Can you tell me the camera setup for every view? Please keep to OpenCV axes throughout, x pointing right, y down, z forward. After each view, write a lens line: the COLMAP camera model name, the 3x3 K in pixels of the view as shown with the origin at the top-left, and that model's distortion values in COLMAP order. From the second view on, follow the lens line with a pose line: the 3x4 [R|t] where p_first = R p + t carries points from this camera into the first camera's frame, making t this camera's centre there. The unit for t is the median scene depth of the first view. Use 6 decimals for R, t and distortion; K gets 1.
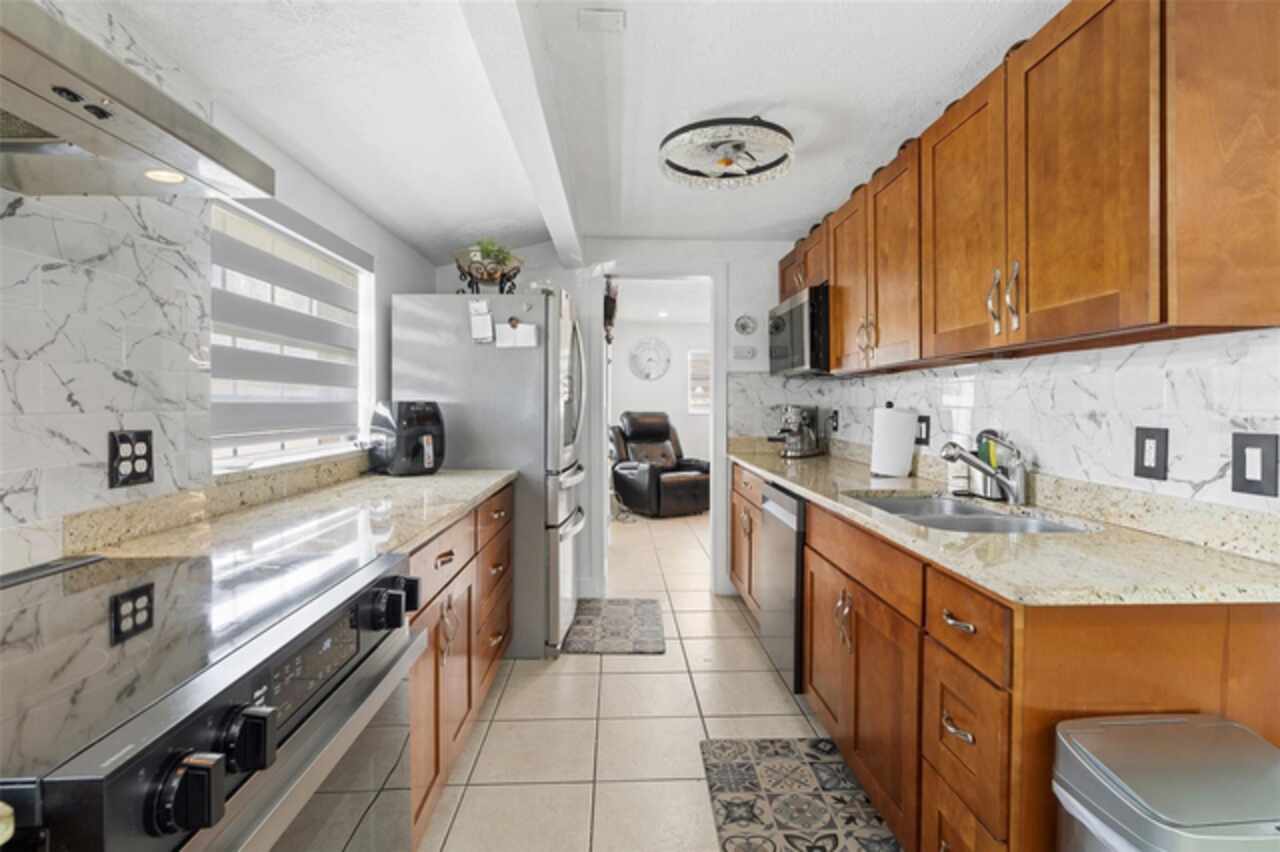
lens RADIAL K [[633.2, 0, 648.6], [0, 633.2, 410.8], [0, 0, 1]] dist [0.001344, 0.000926]
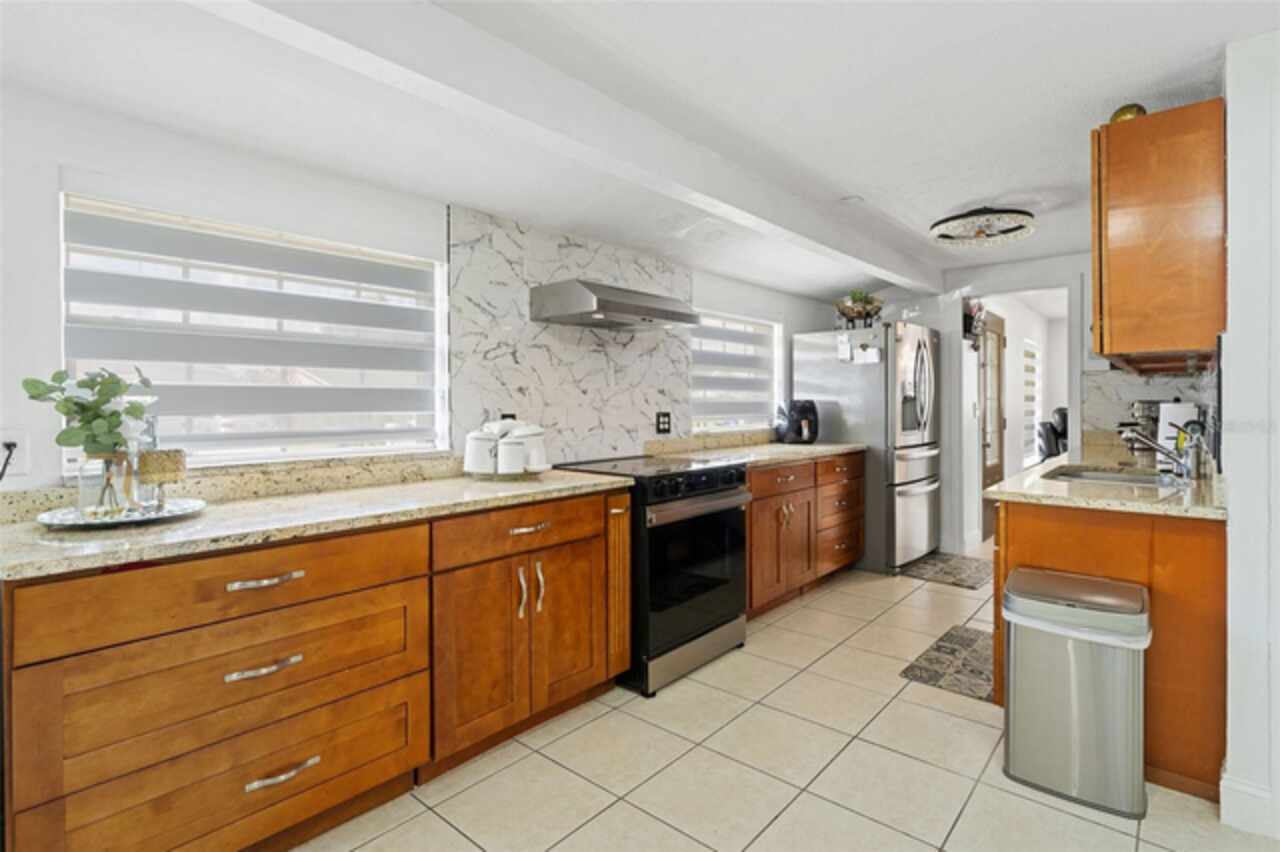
lens RADIAL K [[633.2, 0, 630.6], [0, 633.2, 403.5], [0, 0, 1]] dist [0.001344, 0.000926]
pose [[0.712464, -0.002262, -0.701705, 0.479482], [-0.002624, 0.999979, -0.005889, 0.005550], [0.701703, 0.006037, 0.712444, -0.497570]]
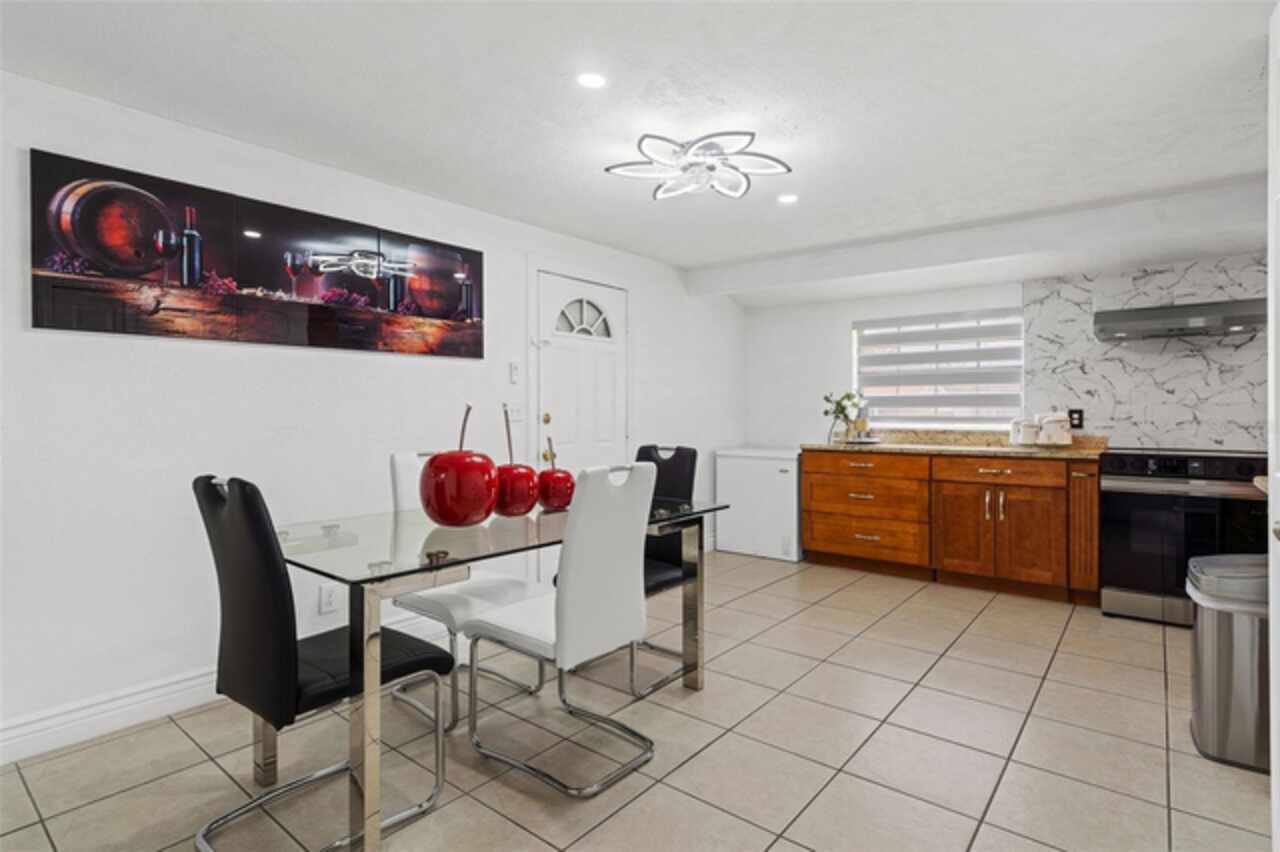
lens RADIAL K [[633.2, 0, 640.8], [0, 633.2, 419.3], [0, 0, 1]] dist [0.001344, 0.000926]
pose [[-0.674429, 0.004937, -0.738323, 1.426429], [-0.008615, 0.999857, 0.014555, 0.028015], [0.738289, 0.016177, -0.674290, 0.363549]]
